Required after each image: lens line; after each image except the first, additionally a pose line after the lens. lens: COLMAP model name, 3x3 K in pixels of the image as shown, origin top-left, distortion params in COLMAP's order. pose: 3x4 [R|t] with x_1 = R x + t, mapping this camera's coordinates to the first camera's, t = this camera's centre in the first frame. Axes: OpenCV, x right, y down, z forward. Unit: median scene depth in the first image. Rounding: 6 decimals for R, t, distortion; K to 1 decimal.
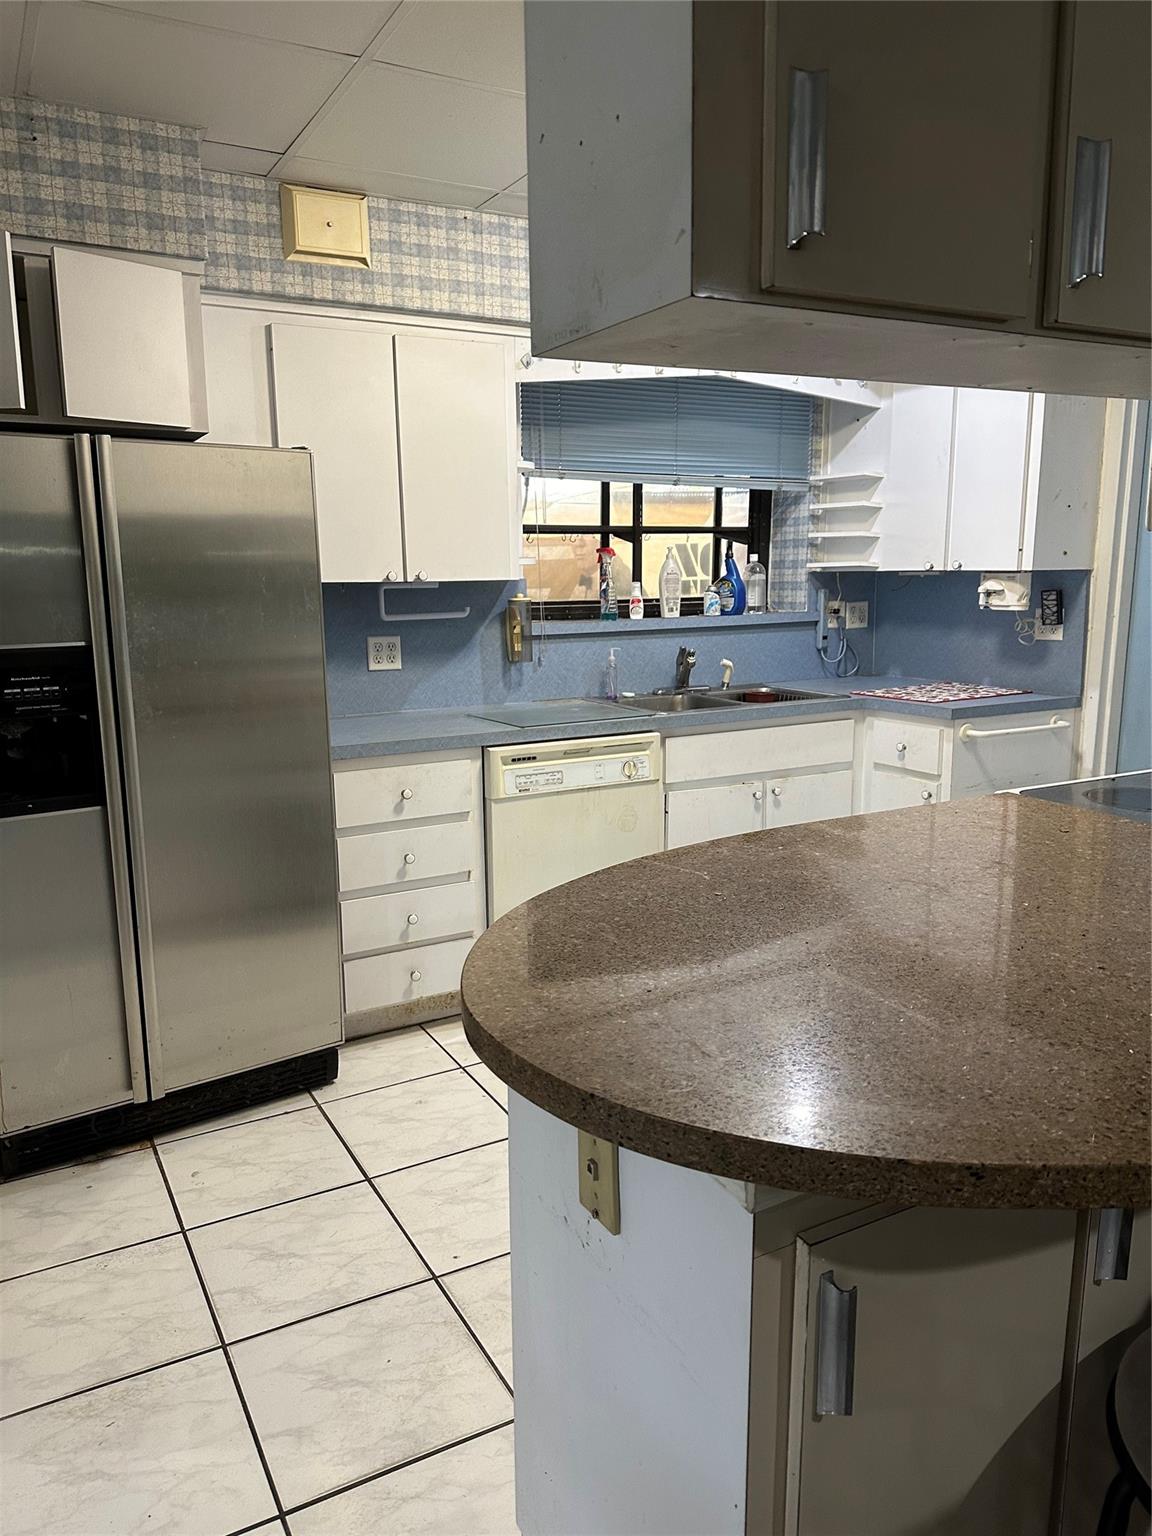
lens RADIAL K [[1064.9, 0, 569.7], [0, 1064.9, 763.4], [0, 0, 1]] dist [0.148896, -0.272650]
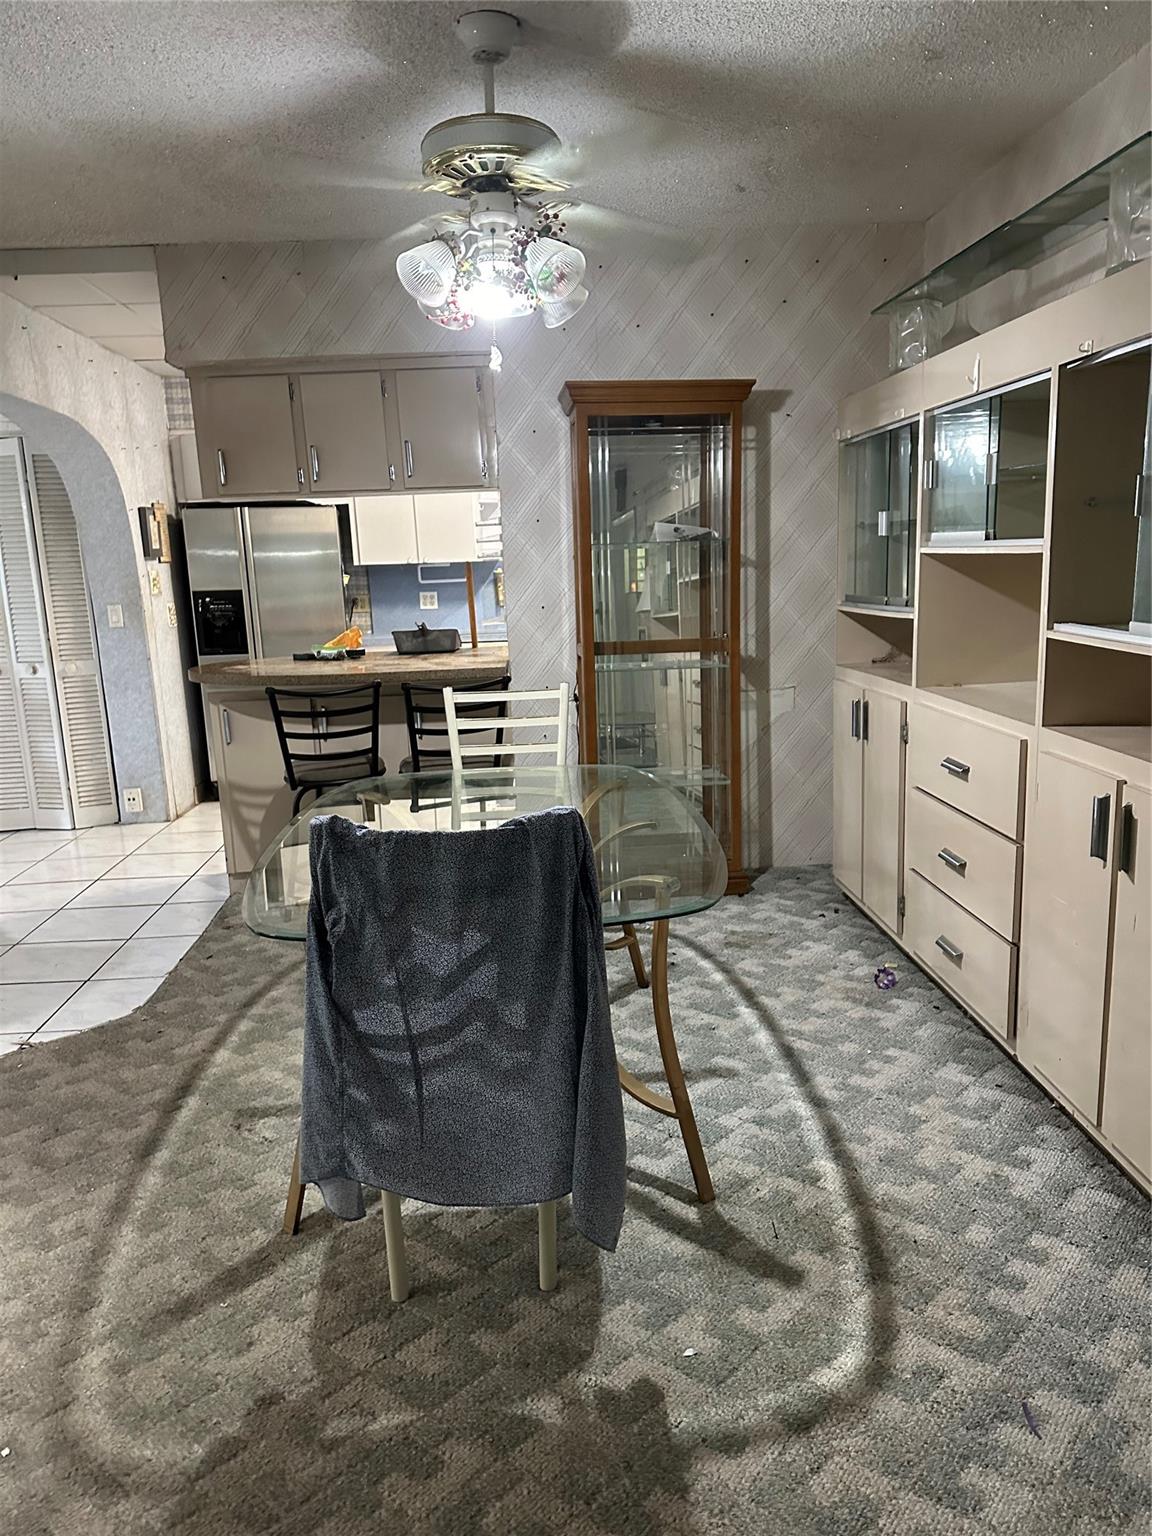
lens RADIAL K [[1086.1, 0, 576.0], [0, 1086.1, 768.0], [0, 0, 1]] dist [0.073015, -0.074237]
pose [[0.895946, 0.059458, -0.440165, 0.872450], [-0.053268, 0.998231, 0.026416, 0.122025], [0.440956, -0.000221, 0.897528, -0.594690]]
